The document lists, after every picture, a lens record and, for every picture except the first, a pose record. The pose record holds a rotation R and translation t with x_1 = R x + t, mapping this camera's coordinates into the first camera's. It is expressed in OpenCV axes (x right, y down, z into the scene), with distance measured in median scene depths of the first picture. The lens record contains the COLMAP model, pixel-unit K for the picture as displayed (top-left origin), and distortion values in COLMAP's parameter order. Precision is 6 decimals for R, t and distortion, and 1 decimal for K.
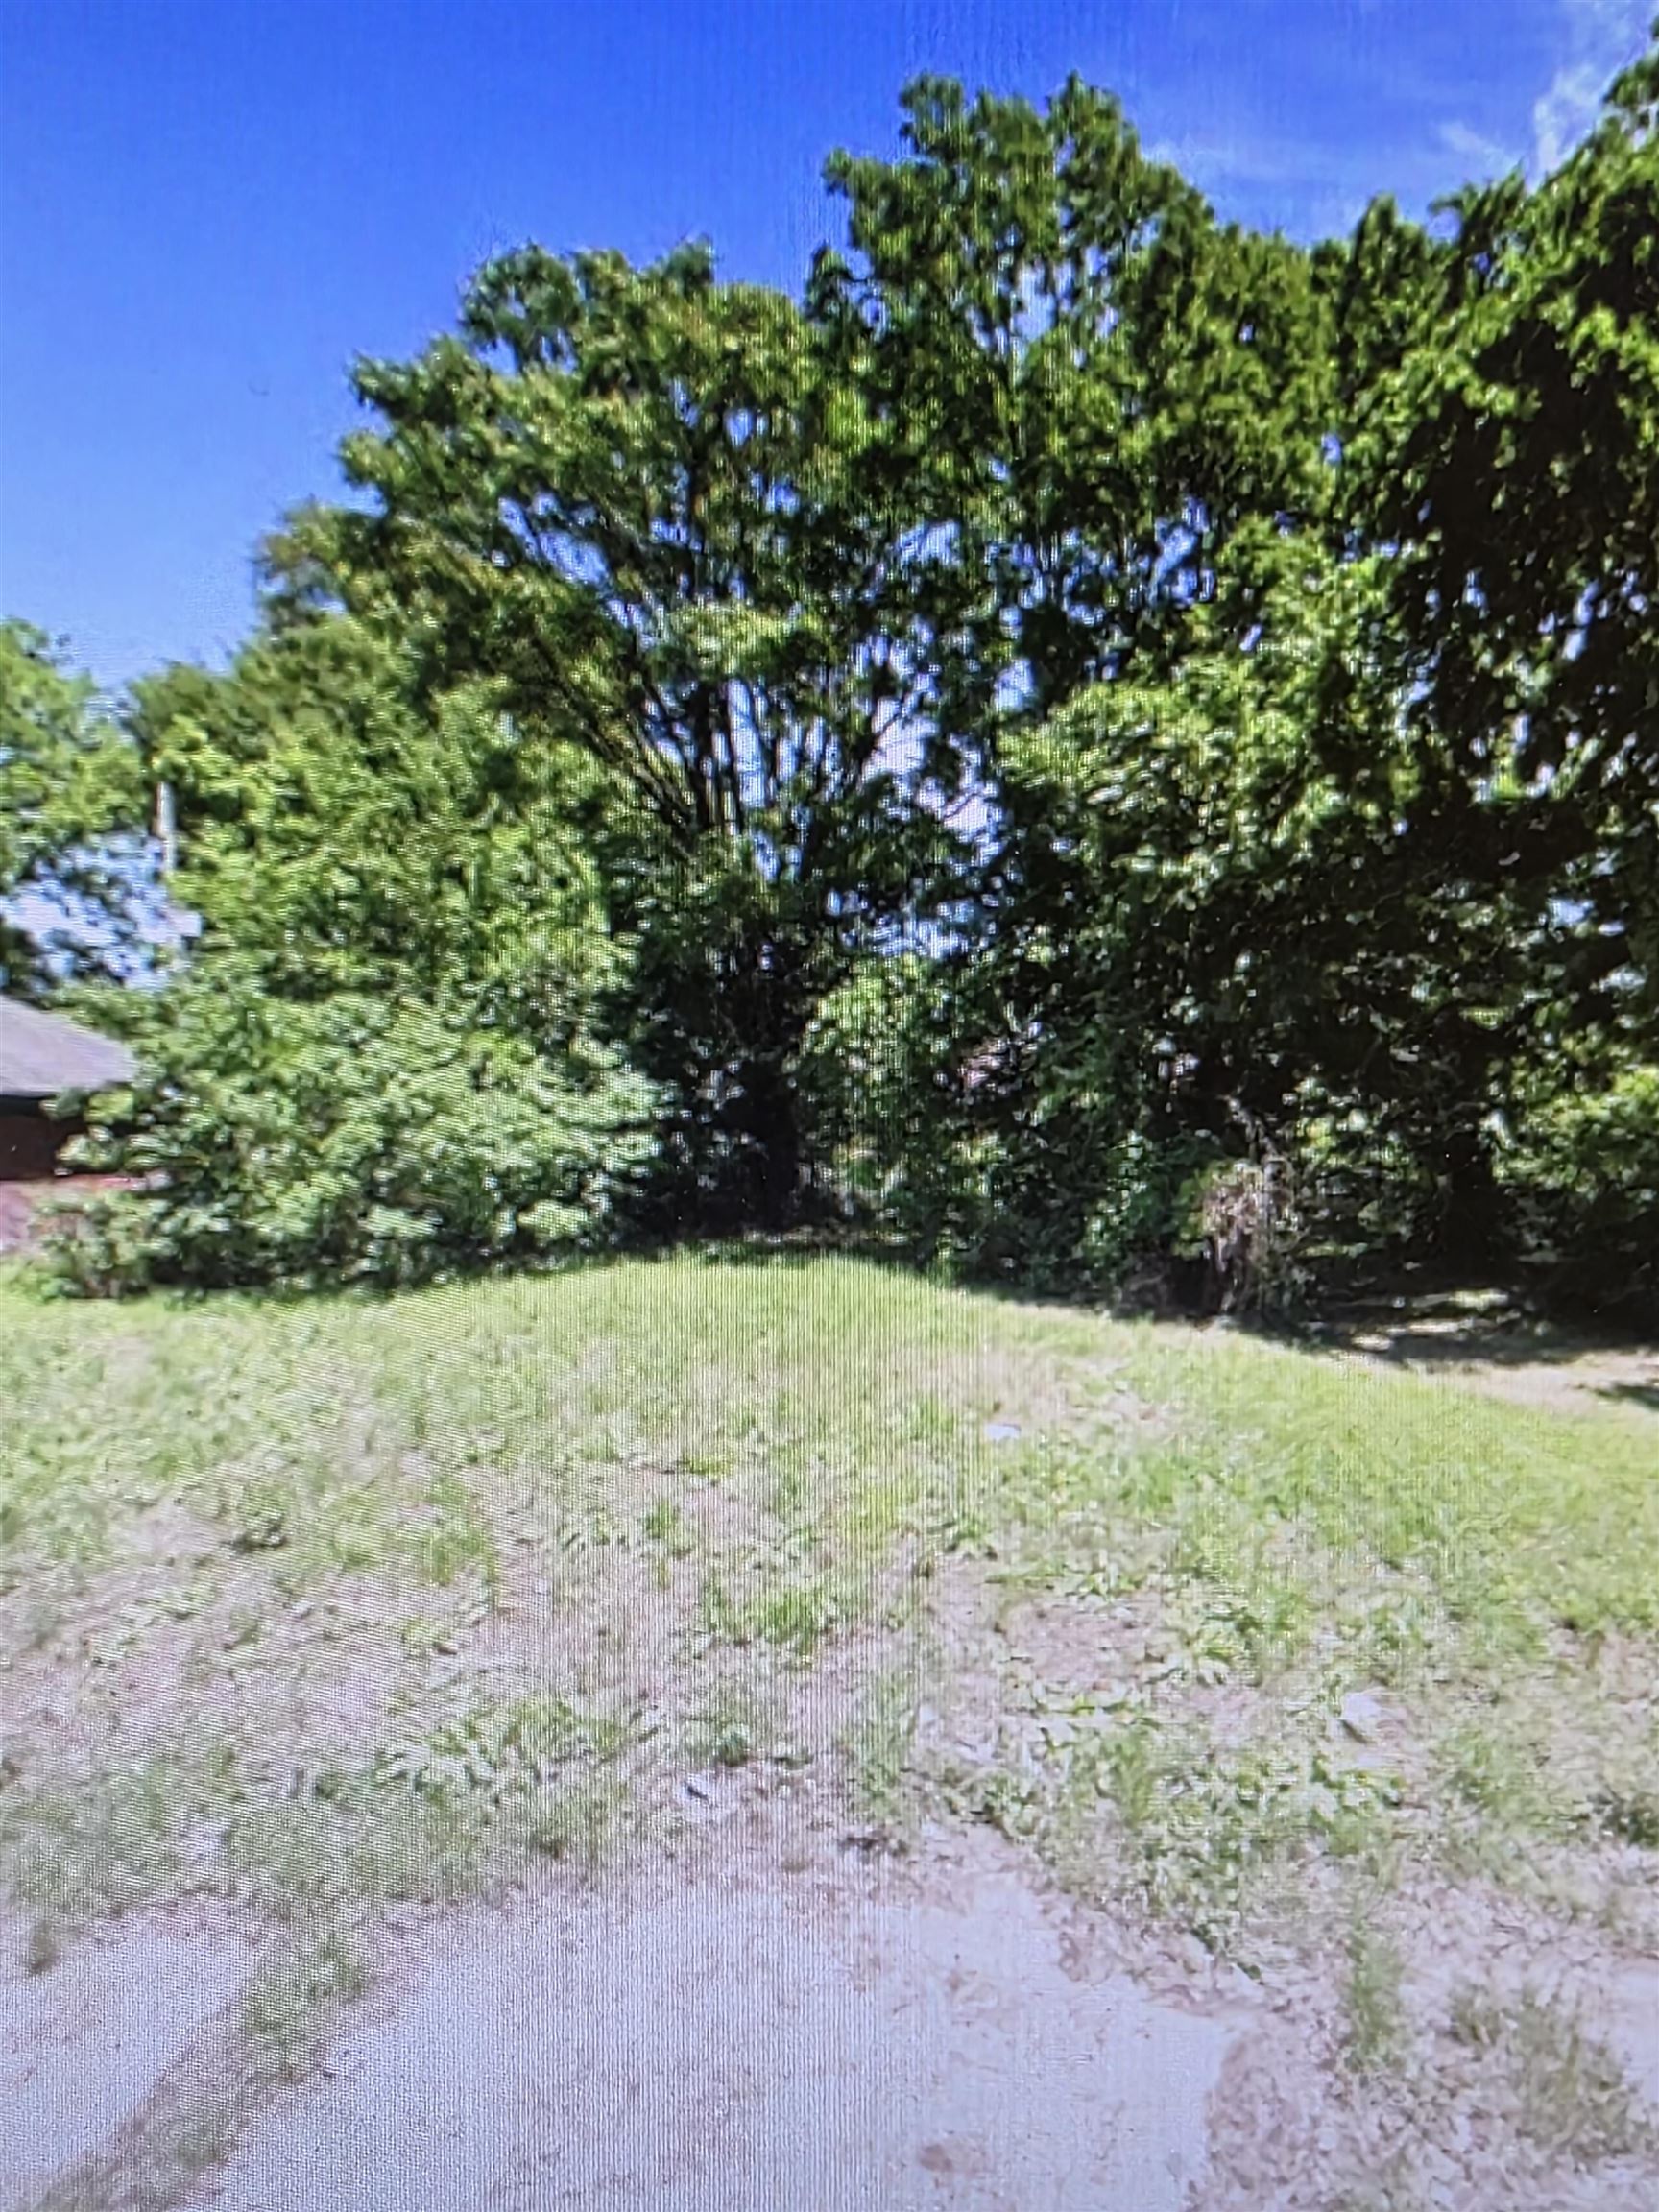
lens RADIAL K [[3027.7, 0, 862.4], [0, 3027.7, 1128.5], [0, 0, 1]] dist [-0.013364, 0.000000]
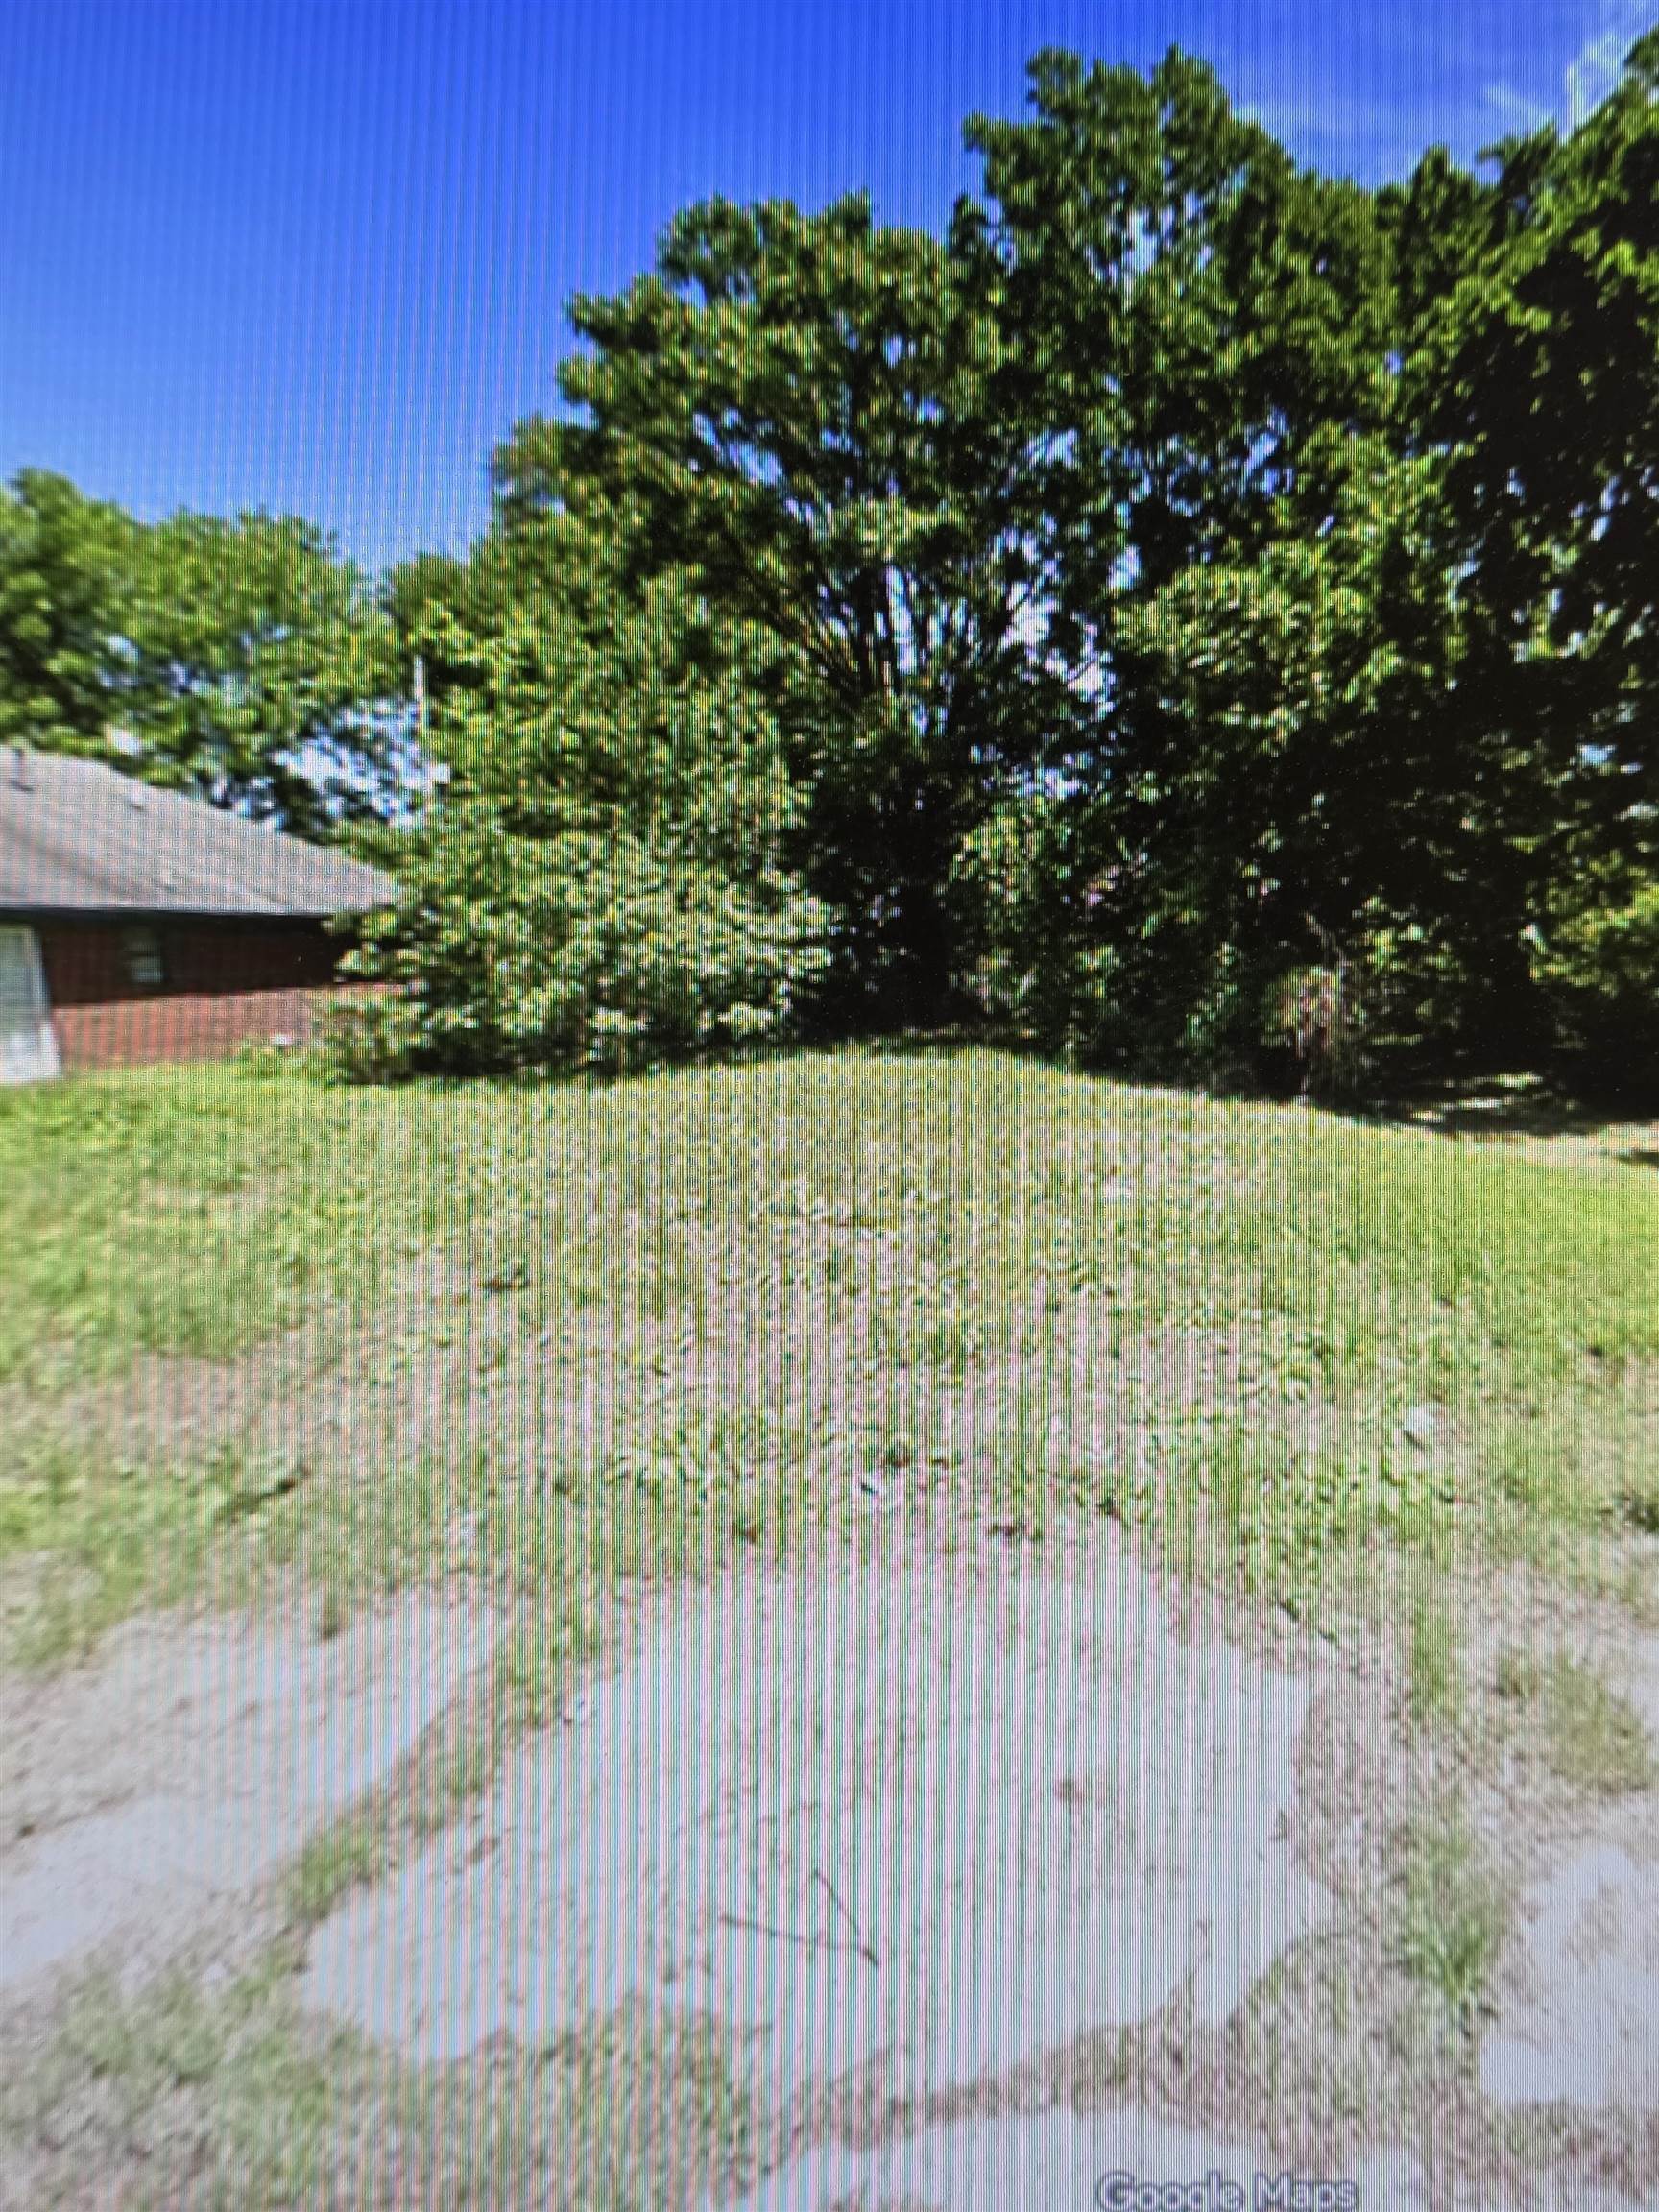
lens RADIAL K [[3027.7, 0, 827.3], [0, 3027.7, 1106.2], [0, 0, 1]] dist [-0.013364, 0.000000]
pose [[0.997419, -0.004498, -0.071660, 0.017206], [0.009697, 0.997331, 0.072367, -0.022337], [0.071143, -0.072875, 0.994800, -0.206581]]
